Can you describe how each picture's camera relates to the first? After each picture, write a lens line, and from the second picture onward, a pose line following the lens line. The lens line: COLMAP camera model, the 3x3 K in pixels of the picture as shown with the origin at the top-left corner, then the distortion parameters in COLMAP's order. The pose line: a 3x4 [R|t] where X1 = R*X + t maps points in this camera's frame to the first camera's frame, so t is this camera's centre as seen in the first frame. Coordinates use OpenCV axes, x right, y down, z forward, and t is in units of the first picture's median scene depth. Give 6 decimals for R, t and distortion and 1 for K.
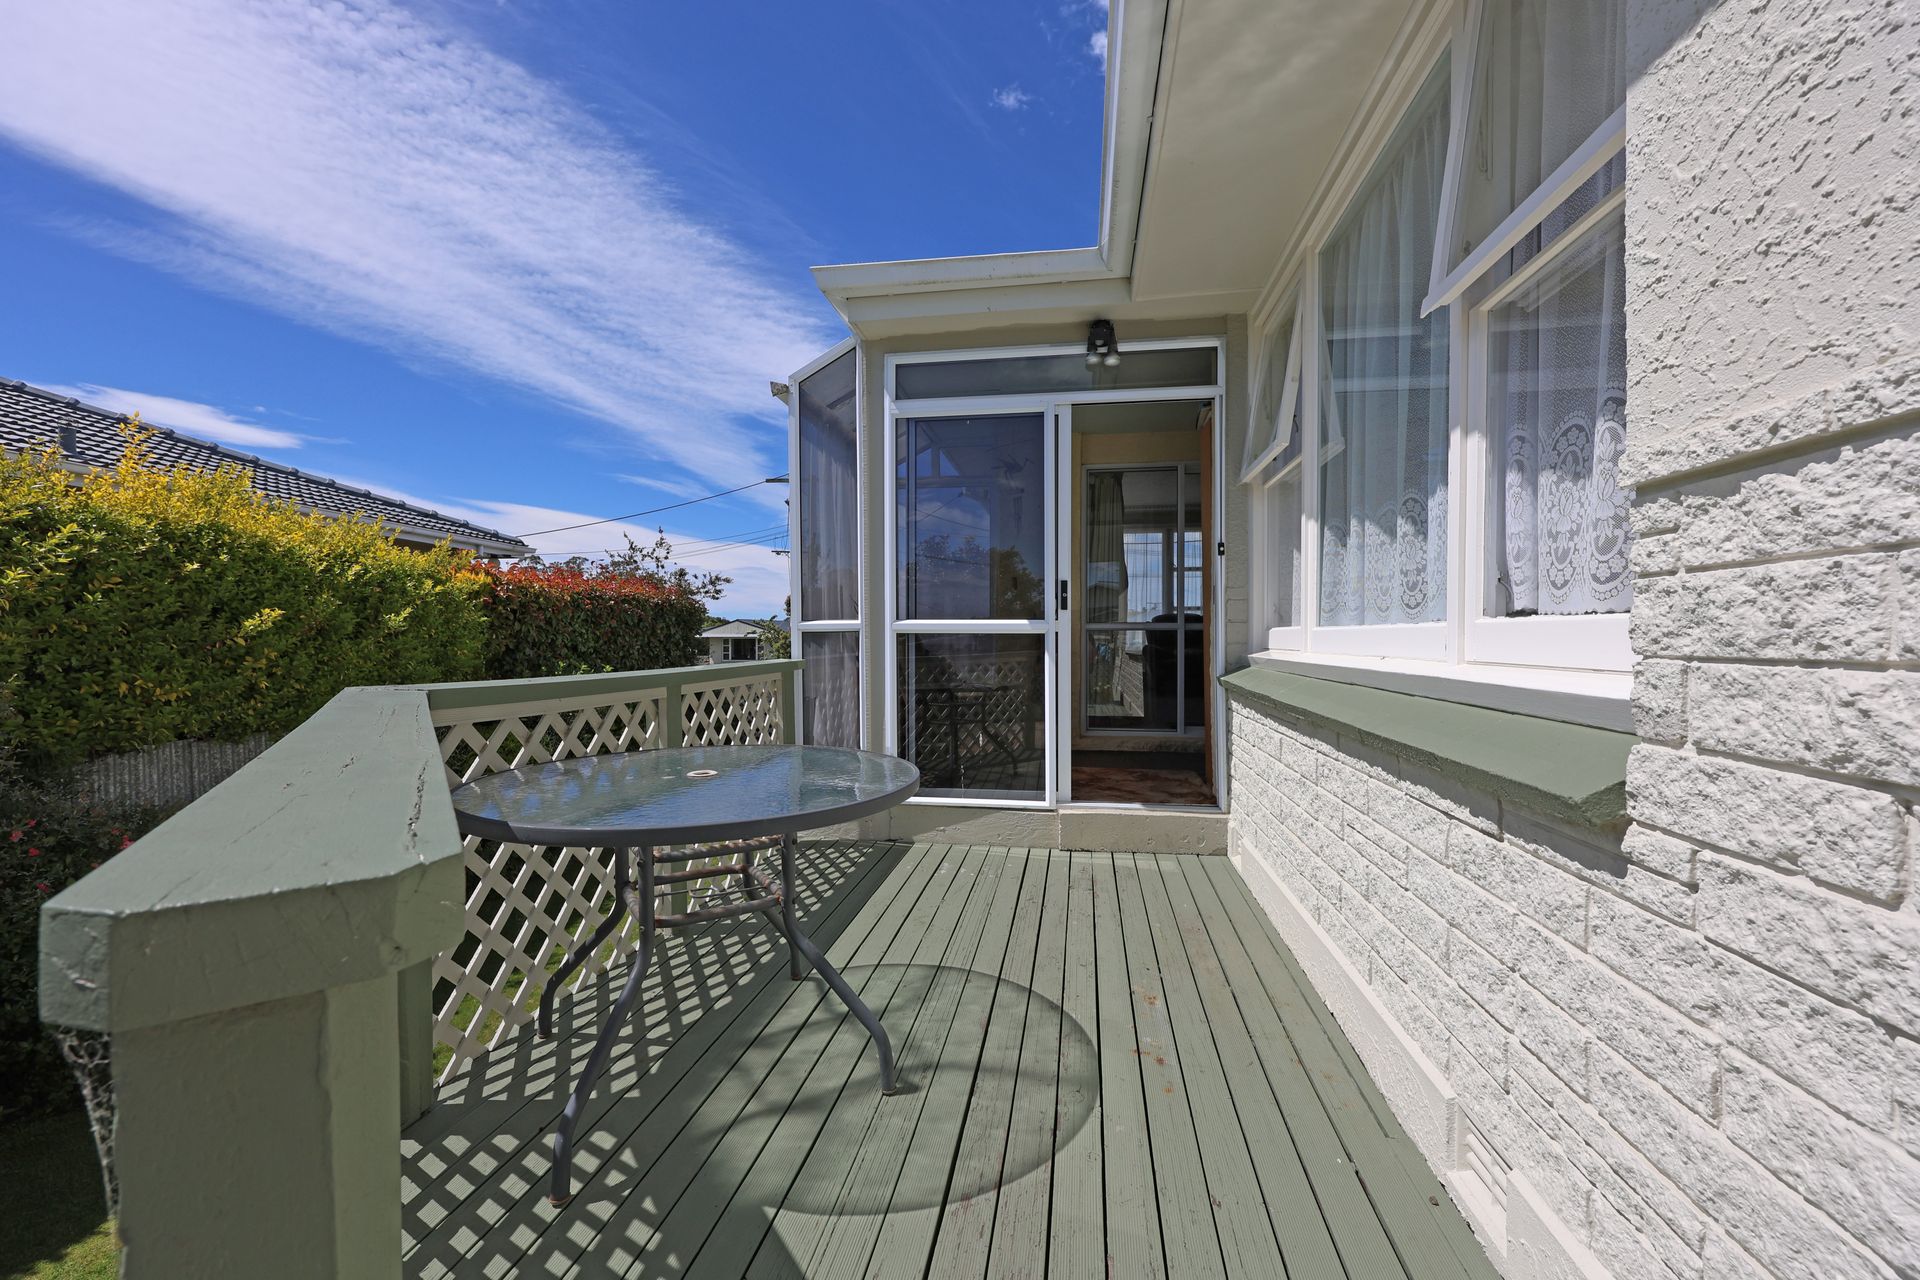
lens RADIAL K [[746.4, 0, 960.0], [0, 746.4, 640.0], [0, 0, 1]] dist [0.018777, 0.000145]
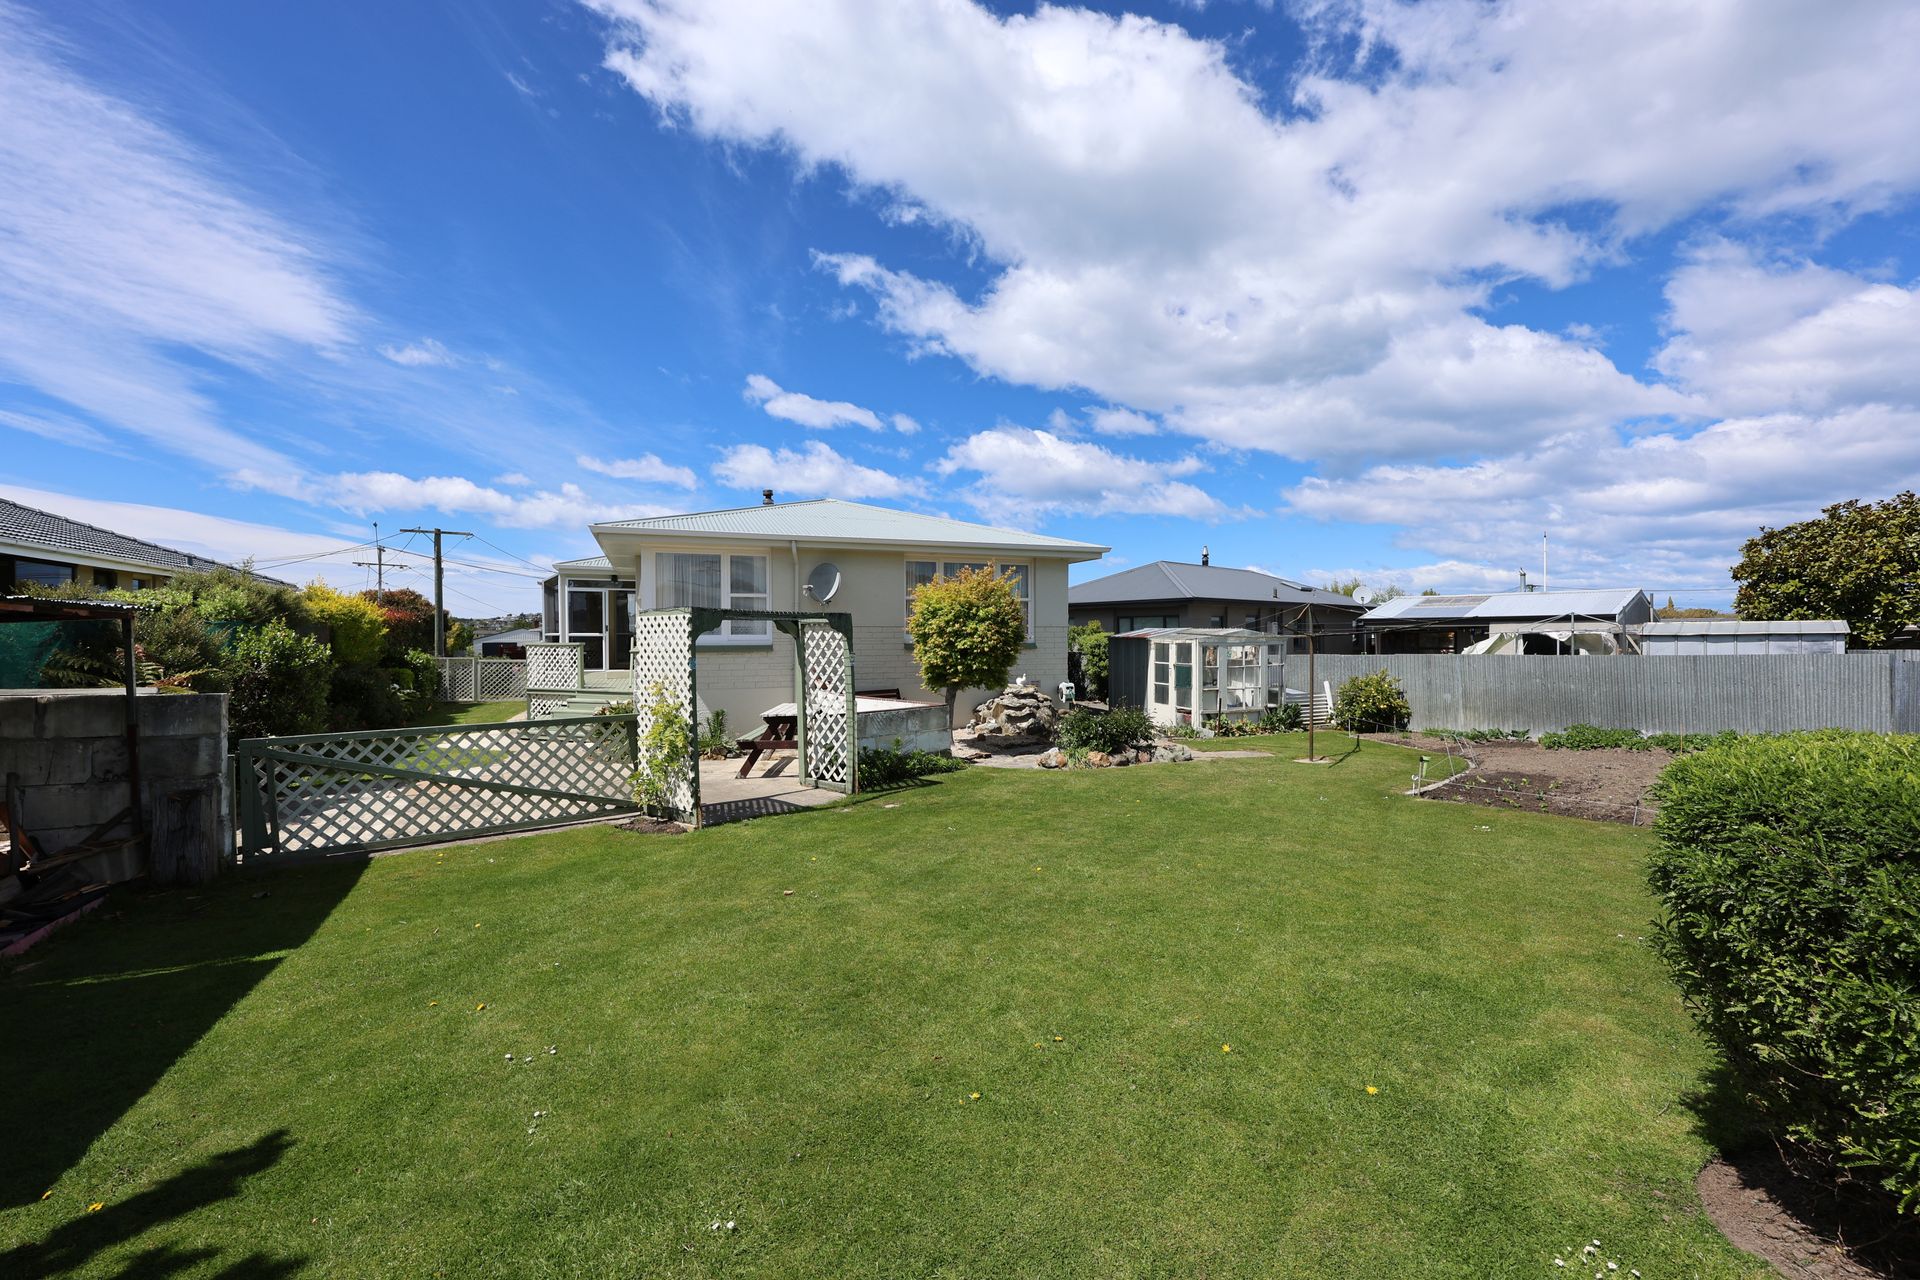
lens RADIAL K [[746.4, 0, 960.0], [0, 746.4, 640.0], [0, 0, 1]] dist [0.018777, 0.000145]
pose [[0.853215, 0.002340, 0.521554, -0.012070], [-0.004131, 0.999989, 0.002271, -0.000246], [-0.521543, -0.004092, 0.853215, -0.117587]]
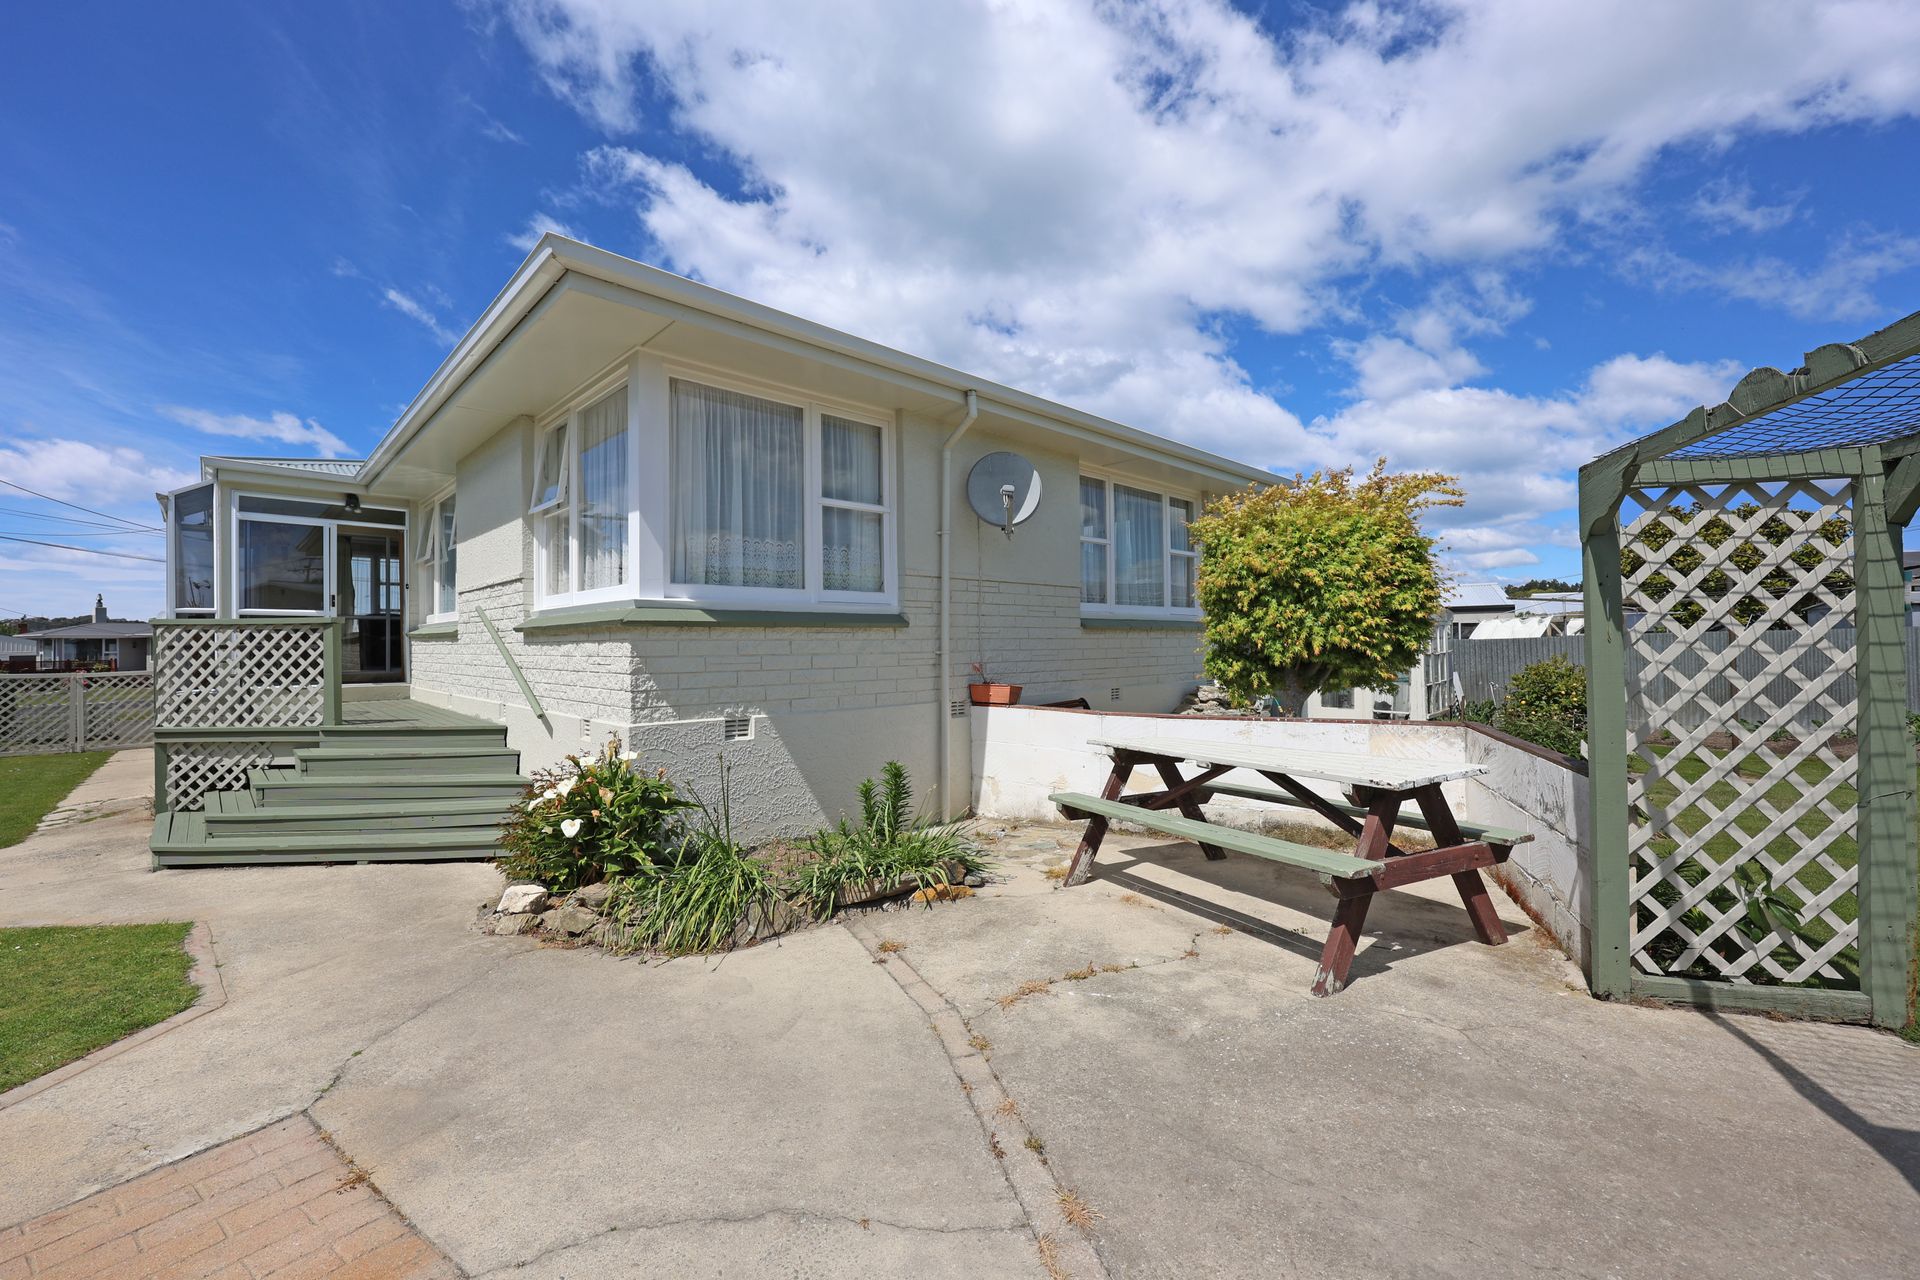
lens RADIAL K [[789.9, 0, 960.0], [0, 789.9, 640.0], [0, 0, 1]] dist [0.000260, 0.000039]
pose [[0.605144, 0.001091, 0.796116, -0.017780], [0.005817, 0.999966, -0.005793, 0.002469], [-0.796095, 0.008137, 0.605117, -0.057692]]
